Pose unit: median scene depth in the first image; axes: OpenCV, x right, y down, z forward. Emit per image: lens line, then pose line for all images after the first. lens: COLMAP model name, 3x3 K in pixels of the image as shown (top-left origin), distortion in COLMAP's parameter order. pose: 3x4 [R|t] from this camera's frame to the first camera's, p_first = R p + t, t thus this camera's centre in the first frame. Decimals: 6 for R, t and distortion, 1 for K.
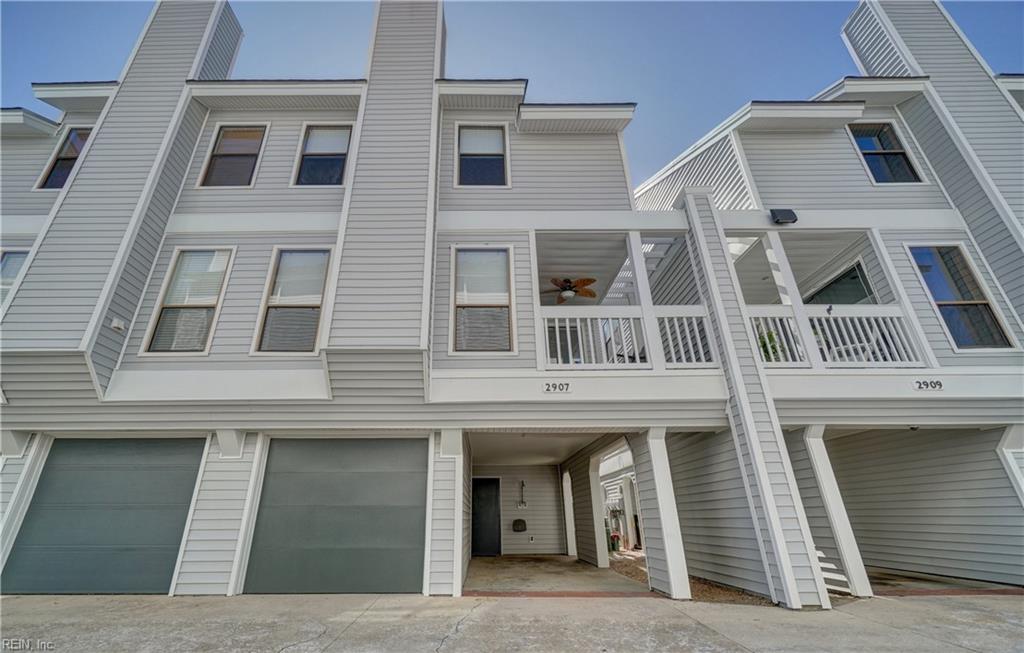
lens RADIAL K [[430.0, 0, 512.0], [0, 430.0, 326.5], [0, 0, 1]] dist [-0.001807, -0.000025]
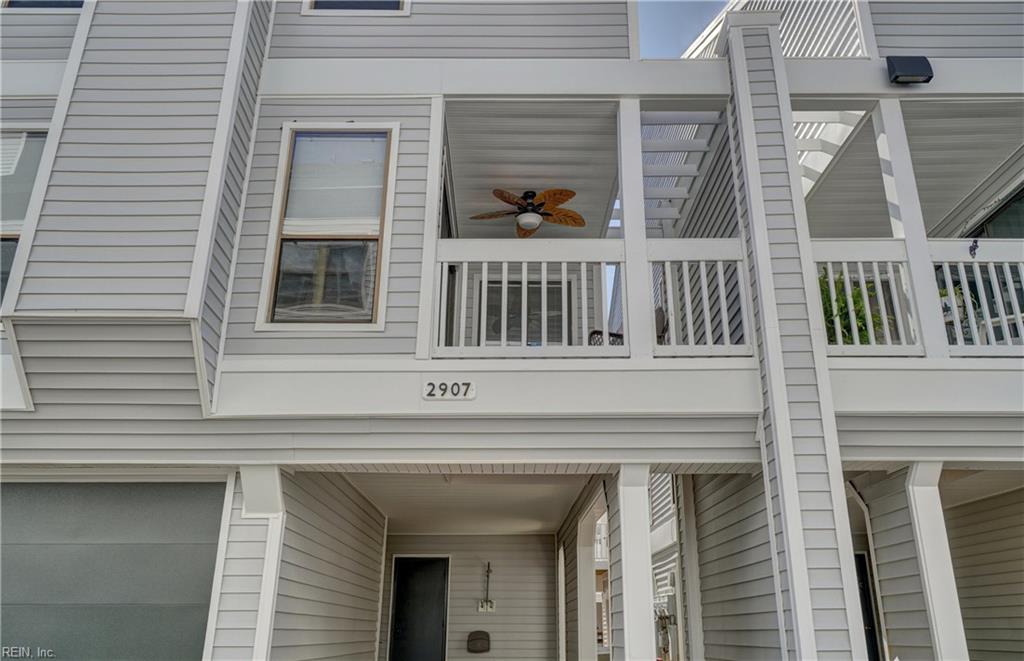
lens RADIAL K [[790.8, 0, 512.0], [0, 790.8, 330.5], [0, 0, 1]] dist [0.002110, -0.003206]
pose [[0.999979, 0.005357, -0.003693, 0.160863], [-0.005134, 0.998308, 0.057919, 0.008300], [0.003997, -0.057899, 0.998314, 0.015135]]
